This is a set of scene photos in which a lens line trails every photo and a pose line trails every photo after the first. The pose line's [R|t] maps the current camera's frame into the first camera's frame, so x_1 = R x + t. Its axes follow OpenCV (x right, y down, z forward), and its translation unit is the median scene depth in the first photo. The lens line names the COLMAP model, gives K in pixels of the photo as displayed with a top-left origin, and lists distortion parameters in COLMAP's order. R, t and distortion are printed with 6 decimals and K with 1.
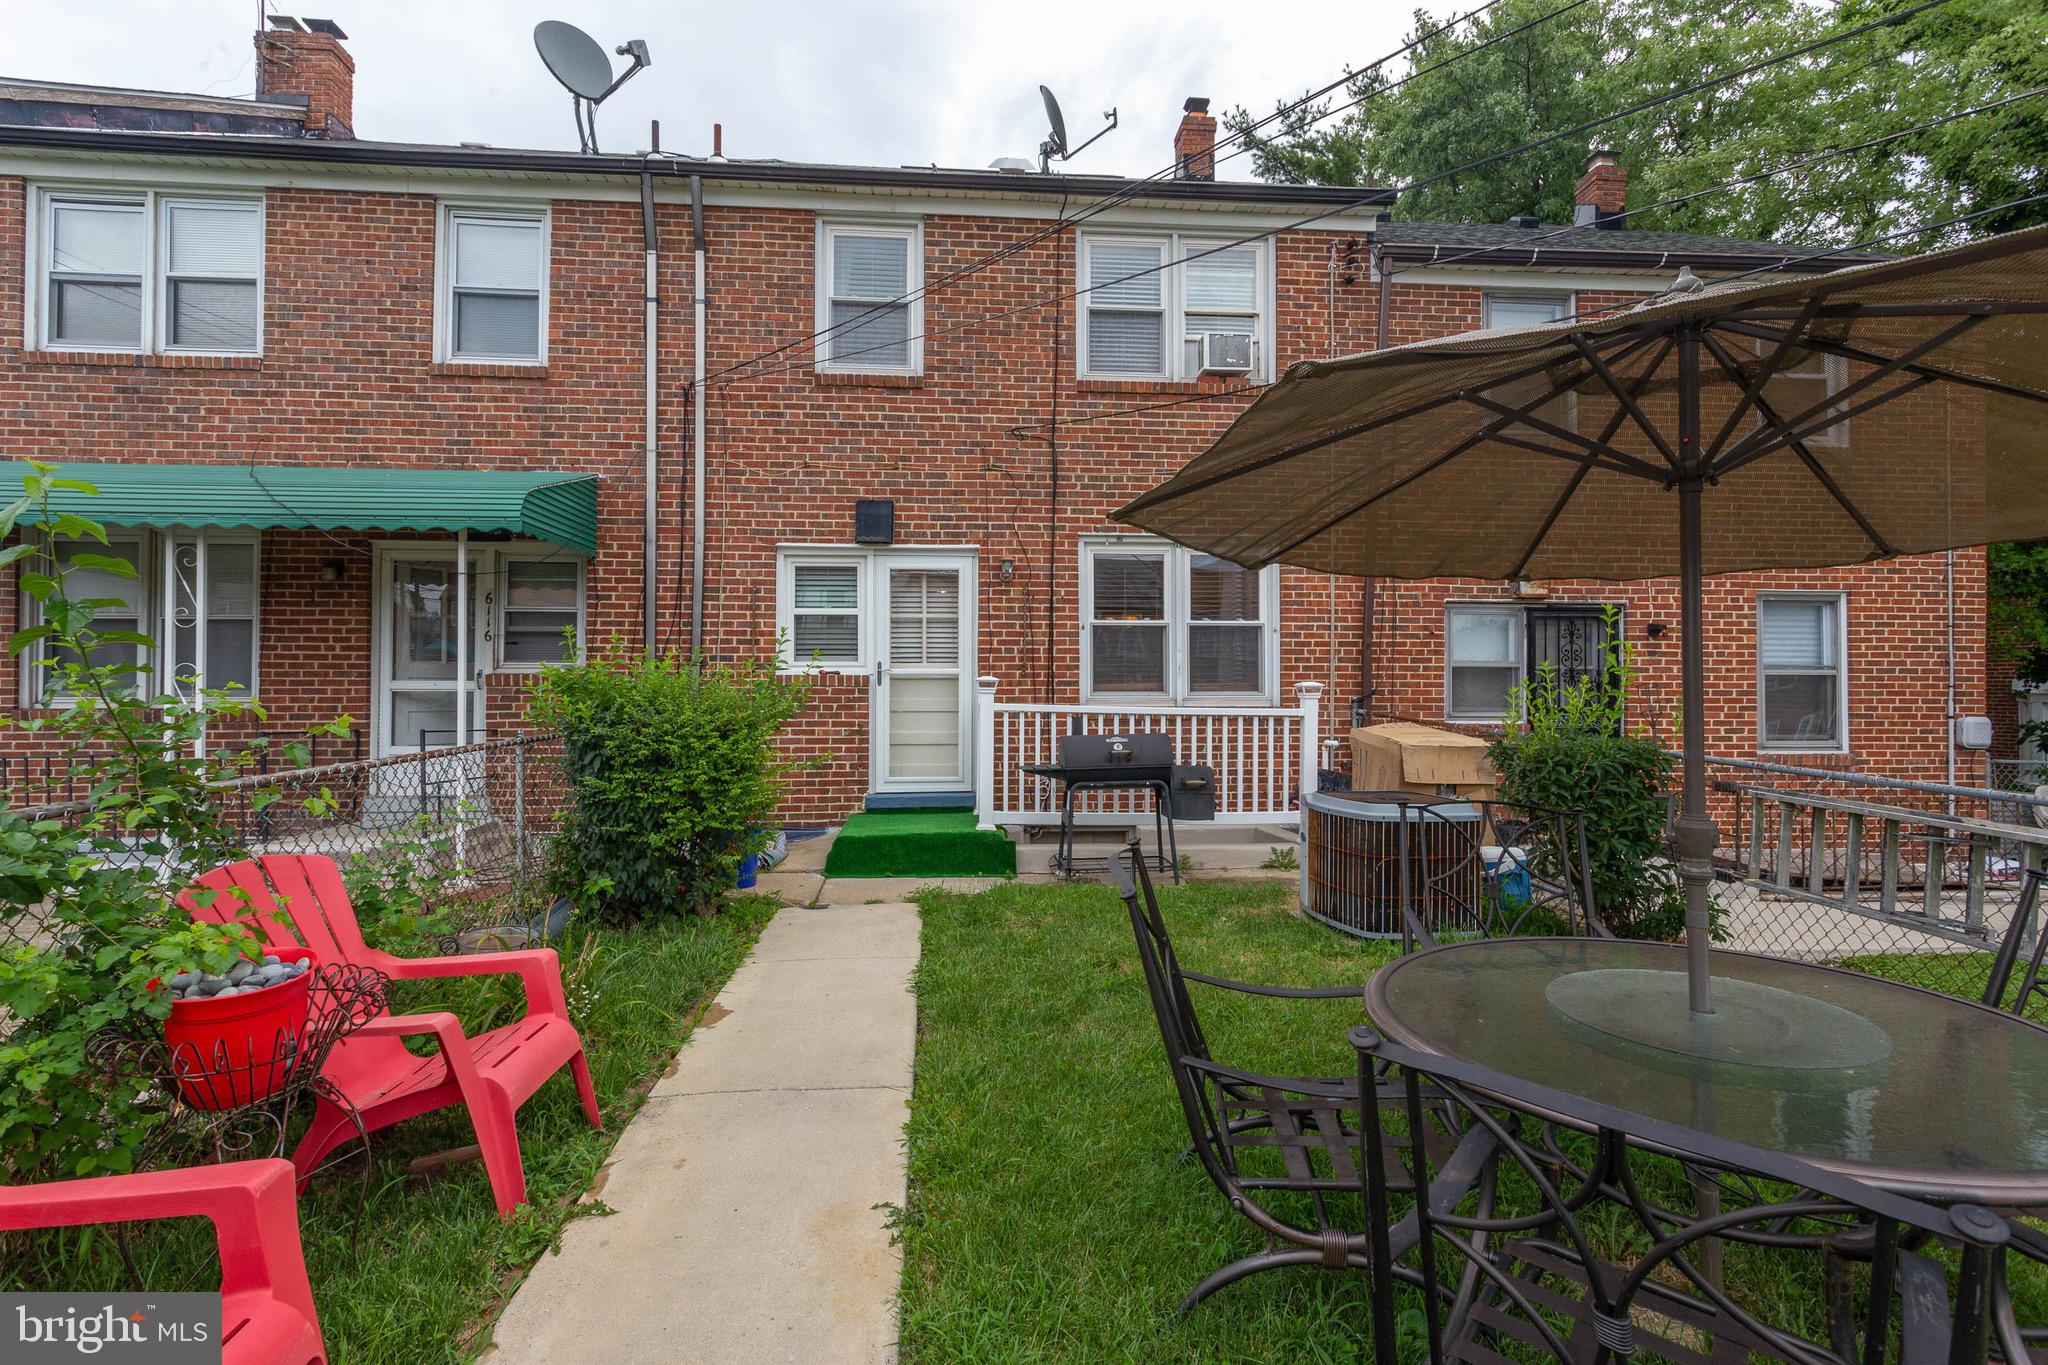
lens RADIAL K [[980.3, 0, 1012.8], [0, 980.3, 671.6], [0, 0, 1]] dist [0.003675, 0.001421]
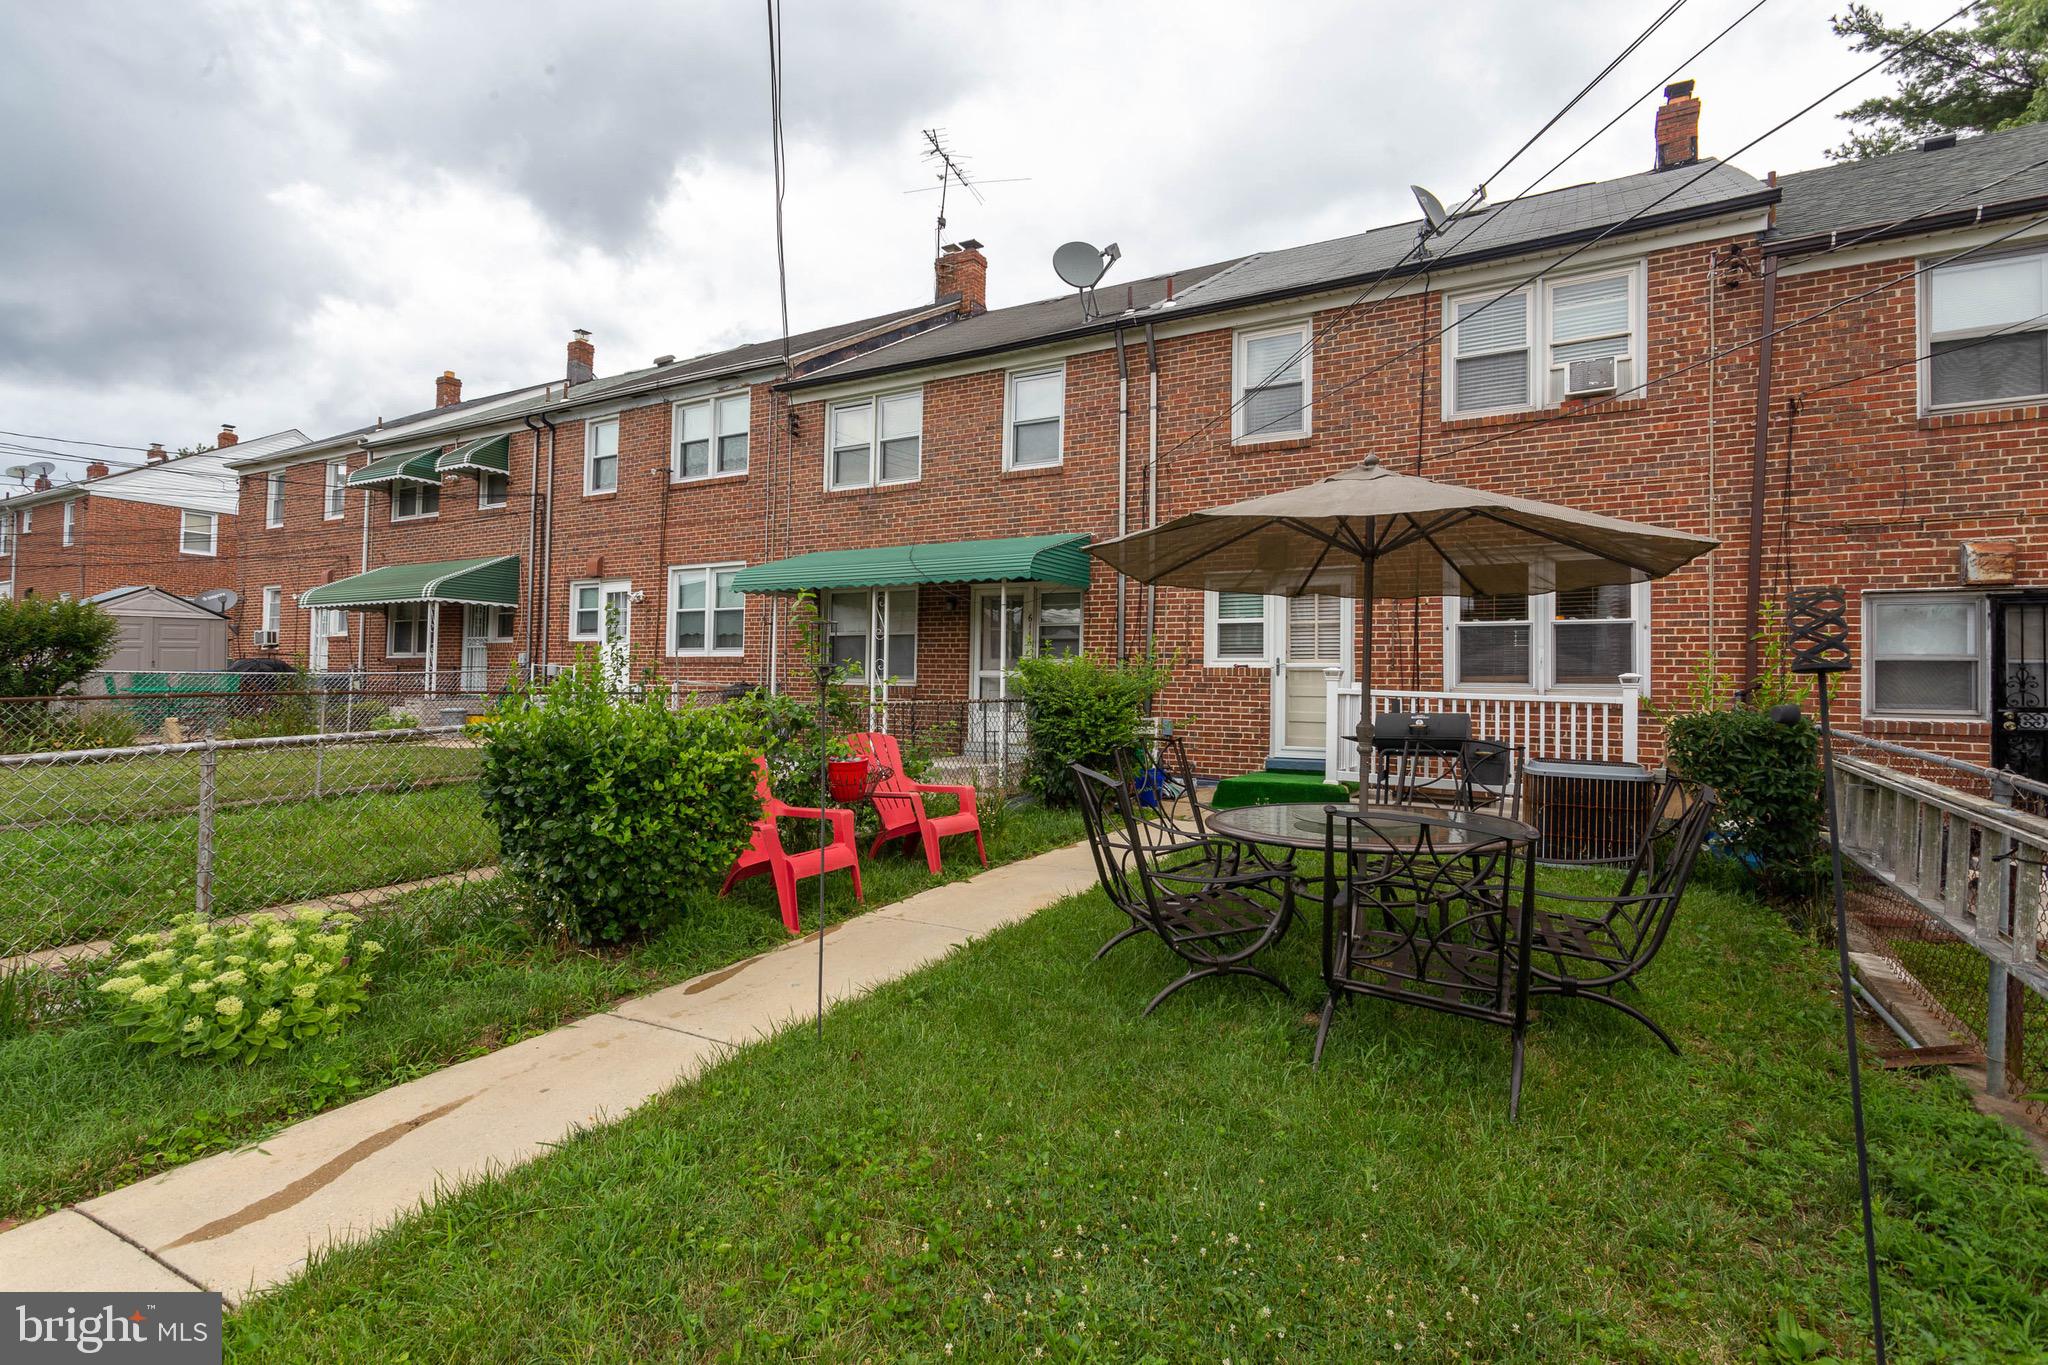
lens RADIAL K [[999.5, 0, 1010.7], [0, 999.5, 652.4], [0, 0, 1]] dist [0.012677, 0.001113]
pose [[0.813452, -0.007588, -0.581583, 0.353097], [-0.006096, 0.999749, -0.021571, 0.014048], [0.581600, 0.021093, 0.813201, -0.300065]]
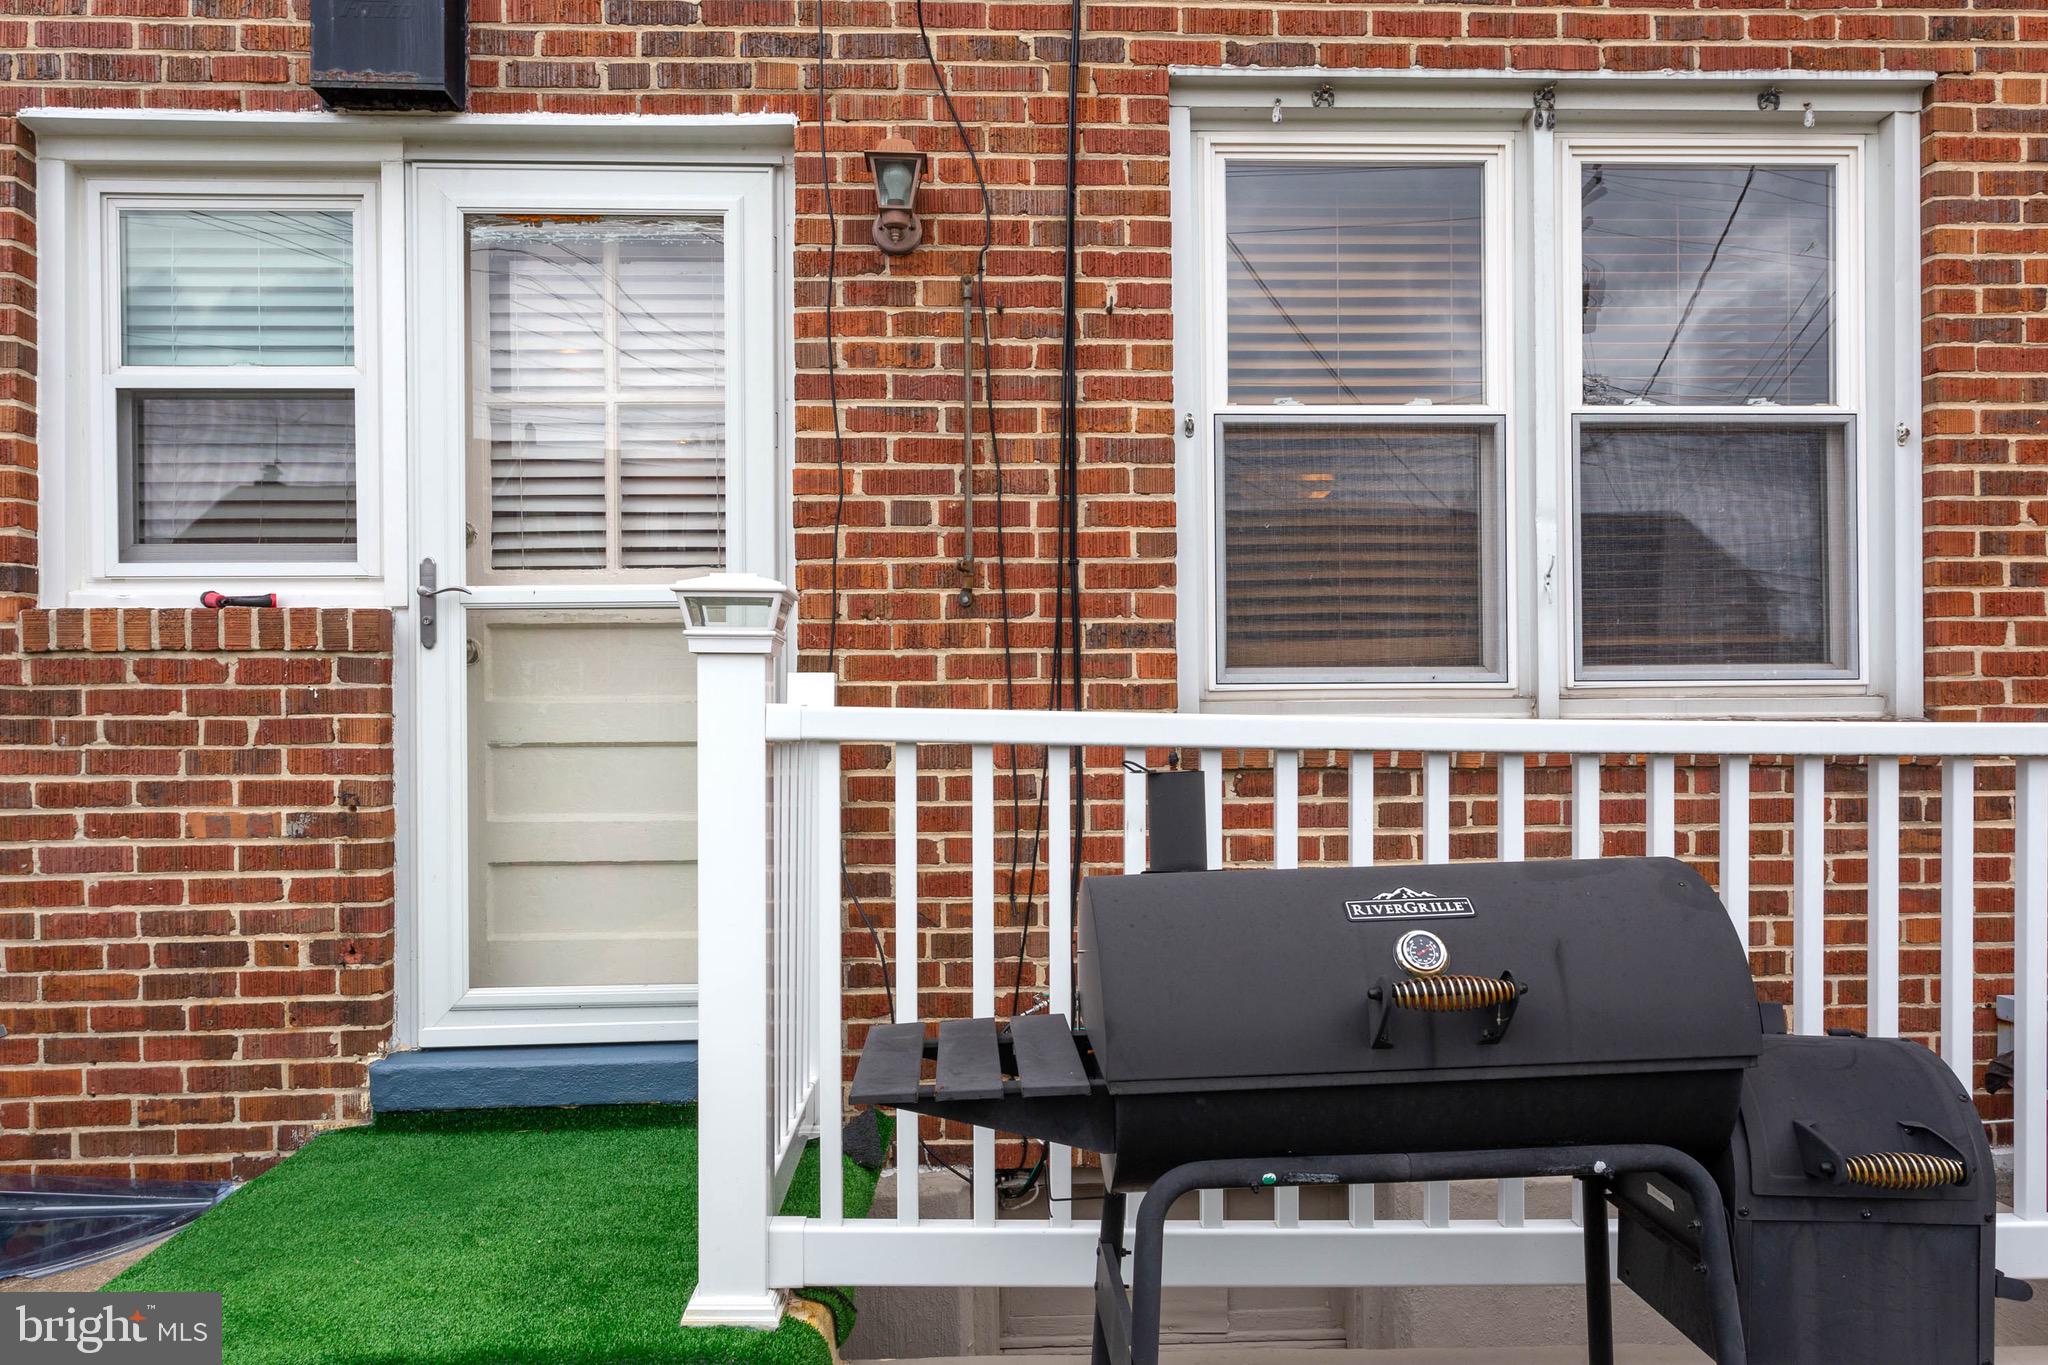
lens RADIAL K [[1483.4, 0, 1001.0], [0, 1483.4, 685.3], [0, 0, 1]] dist [0.004073, 0.001239]
pose [[0.999175, -0.007381, -0.039939, 0.036539], [0.007656, 0.999948, 0.006756, 0.022835], [0.039887, -0.007057, 0.999179, 0.601611]]
